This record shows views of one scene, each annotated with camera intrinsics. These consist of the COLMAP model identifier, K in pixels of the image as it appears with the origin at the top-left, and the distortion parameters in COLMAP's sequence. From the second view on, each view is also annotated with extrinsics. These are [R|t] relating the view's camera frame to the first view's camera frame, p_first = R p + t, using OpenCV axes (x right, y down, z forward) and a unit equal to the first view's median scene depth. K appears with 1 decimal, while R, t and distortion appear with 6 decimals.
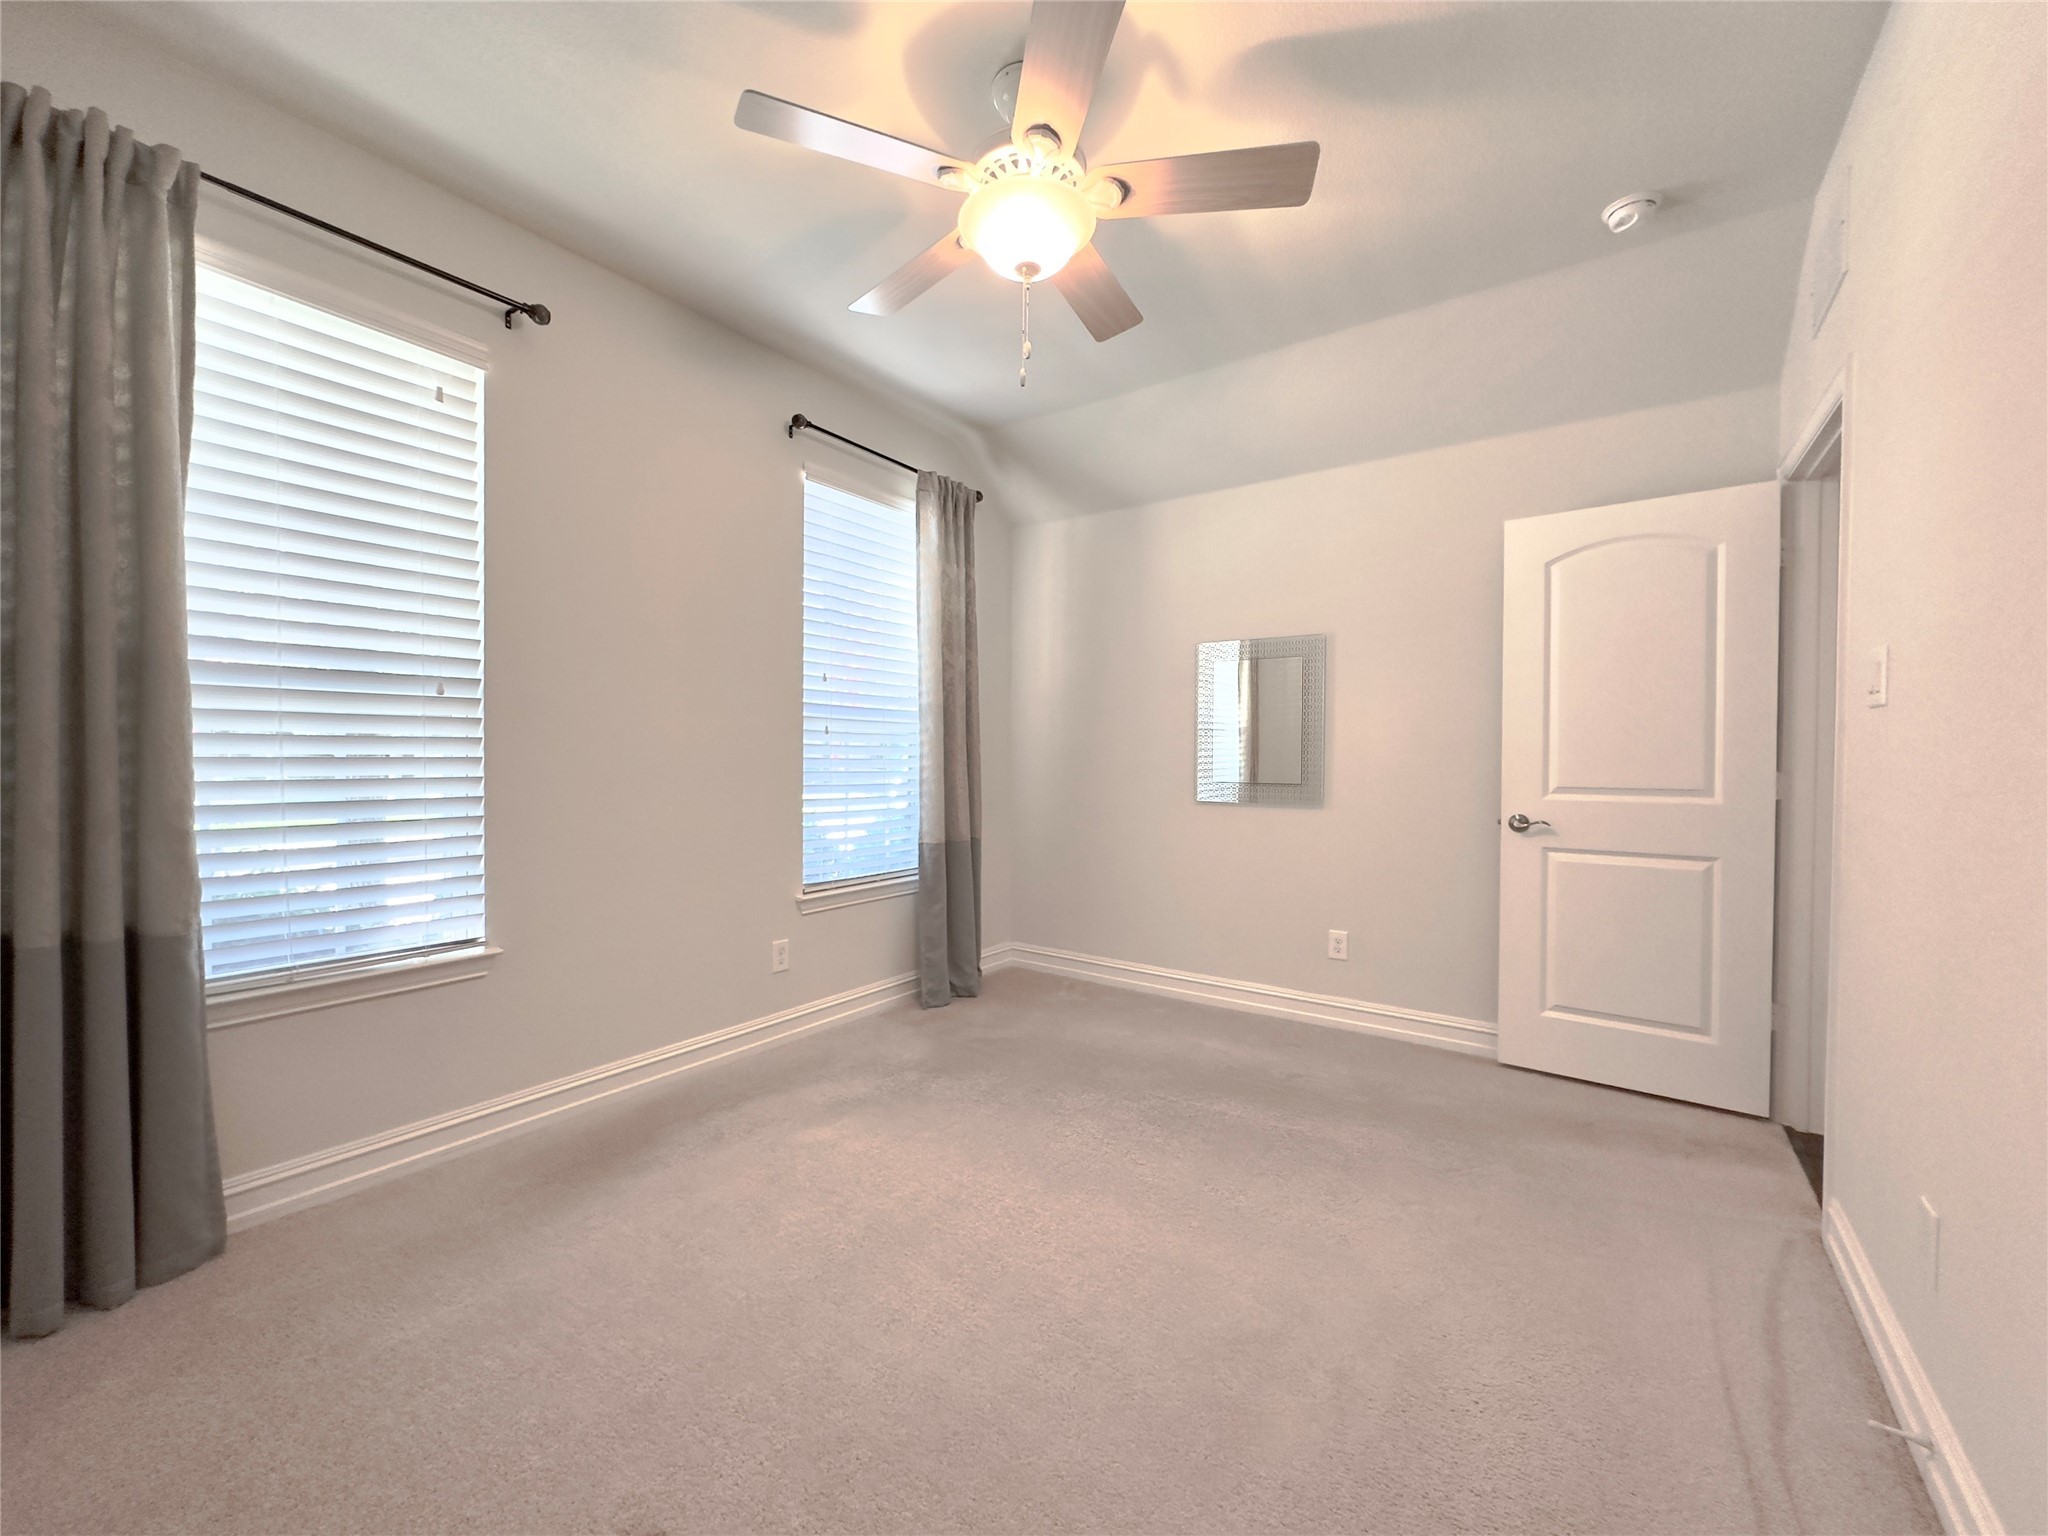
lens RADIAL K [[821.1, 0, 1046.4], [0, 821.1, 766.9], [0, 0, 1]] dist [-0.012618, 0.000996]
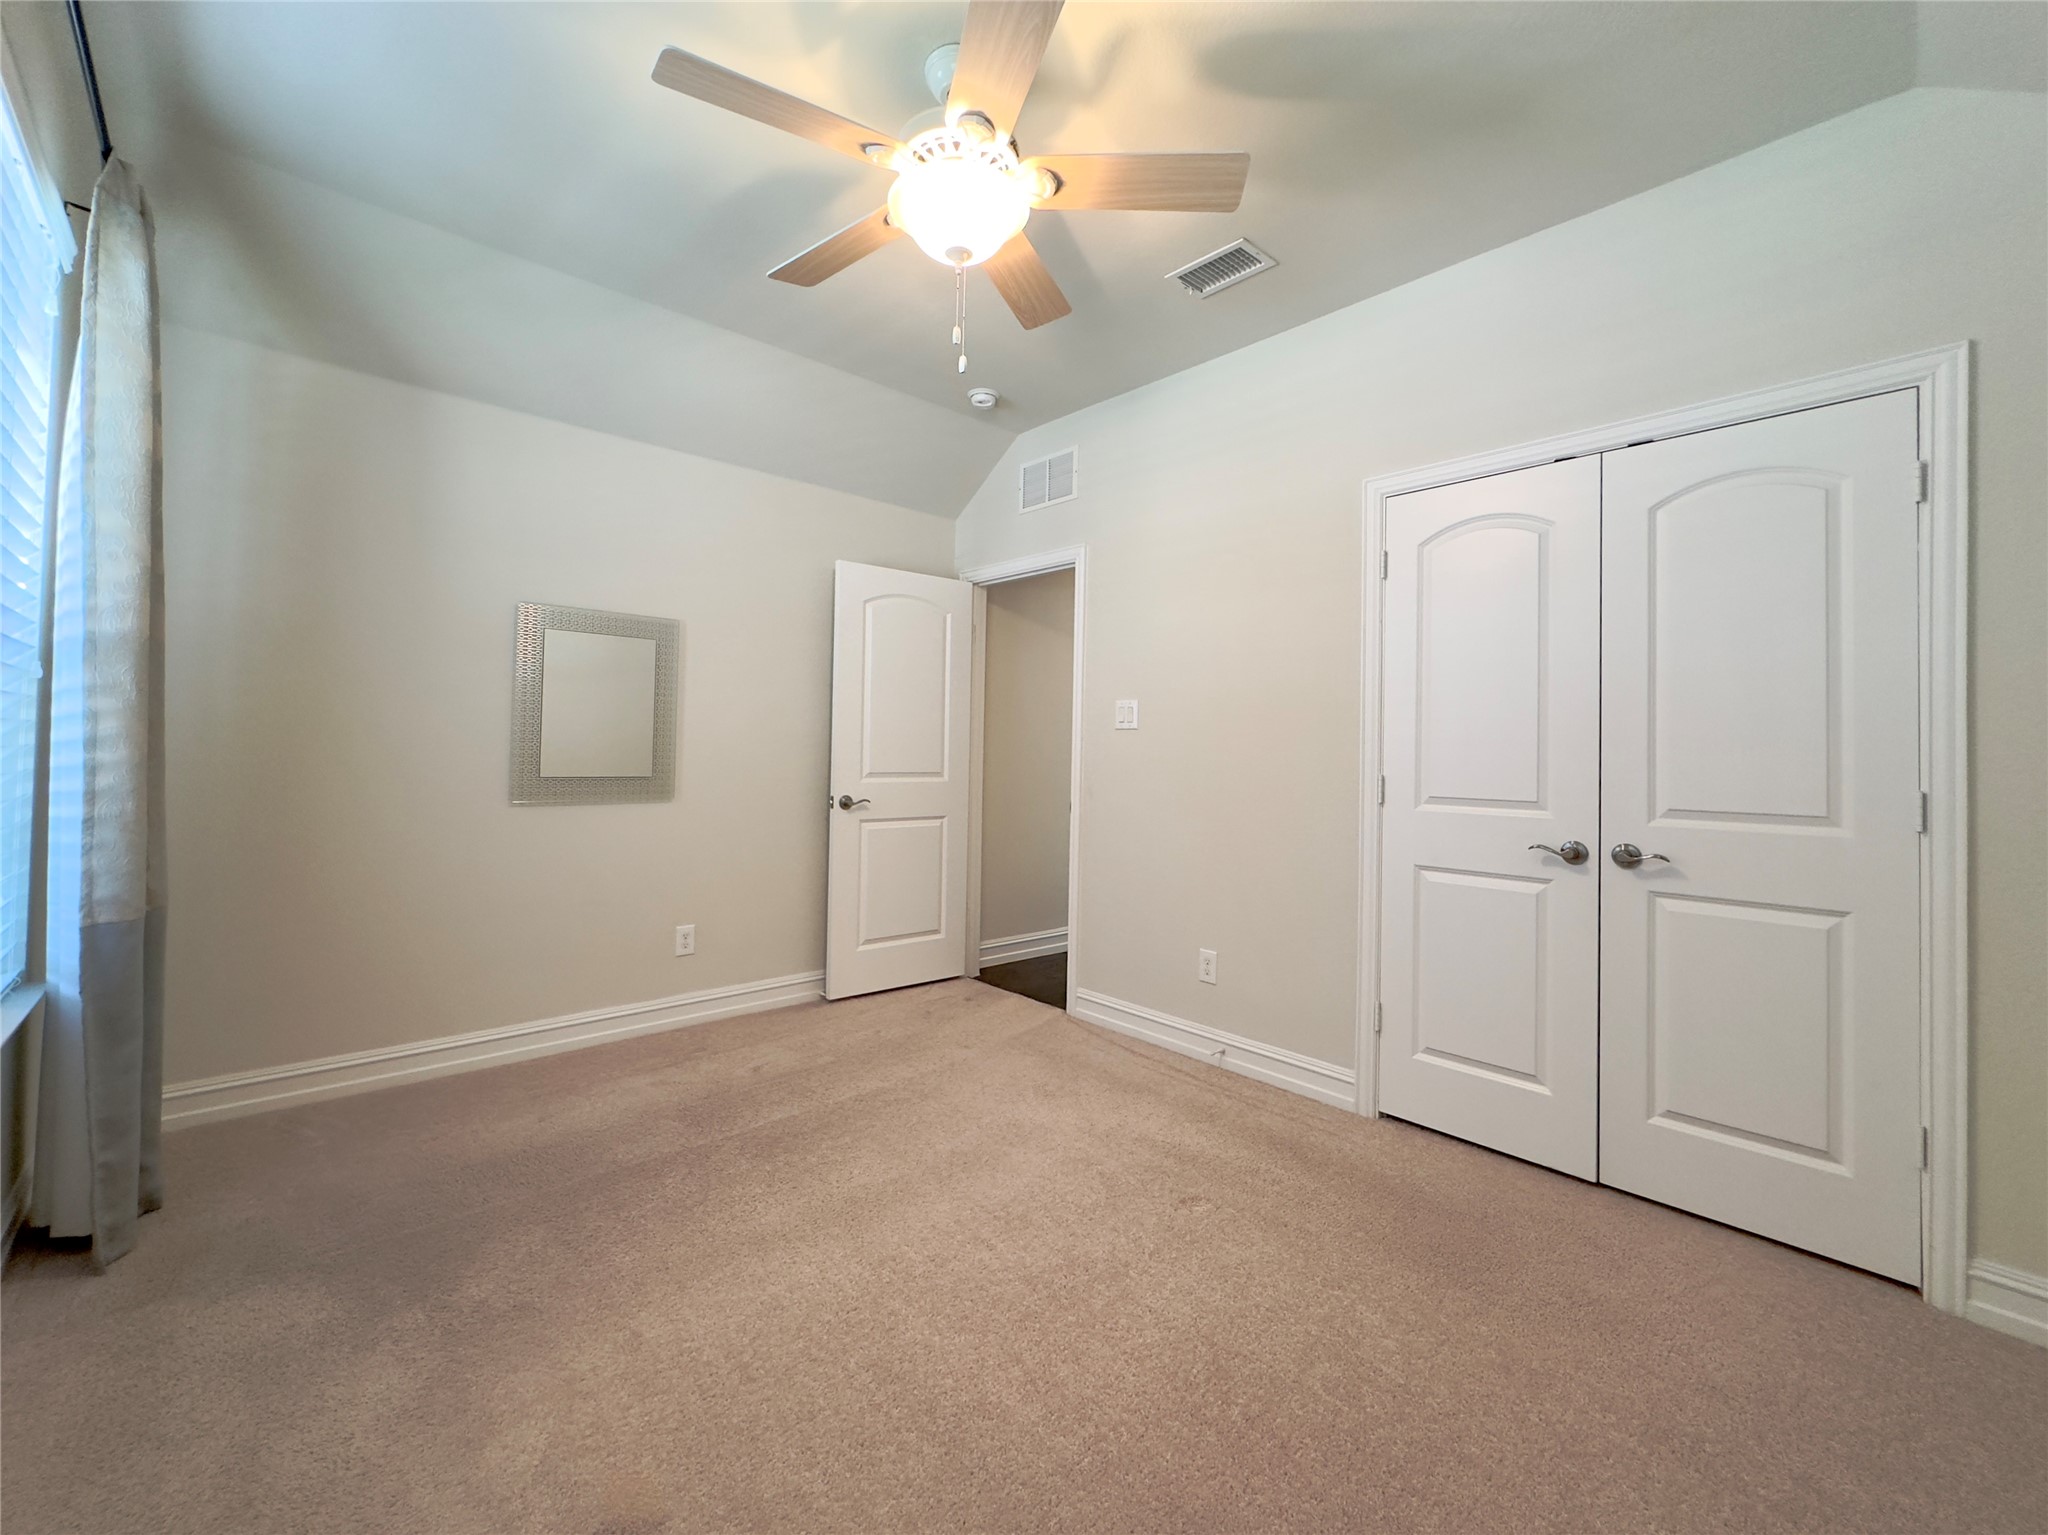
lens RADIAL K [[821.1, 0, 1033.4], [0, 821.1, 741.4], [0, 0, 1]] dist [-0.012618, 0.000996]
pose [[0.223104, 0.012262, 0.974718, -0.571464], [-0.000378, 0.999922, -0.012493, -0.008706], [-0.974795, 0.002419, 0.223091, 0.428123]]
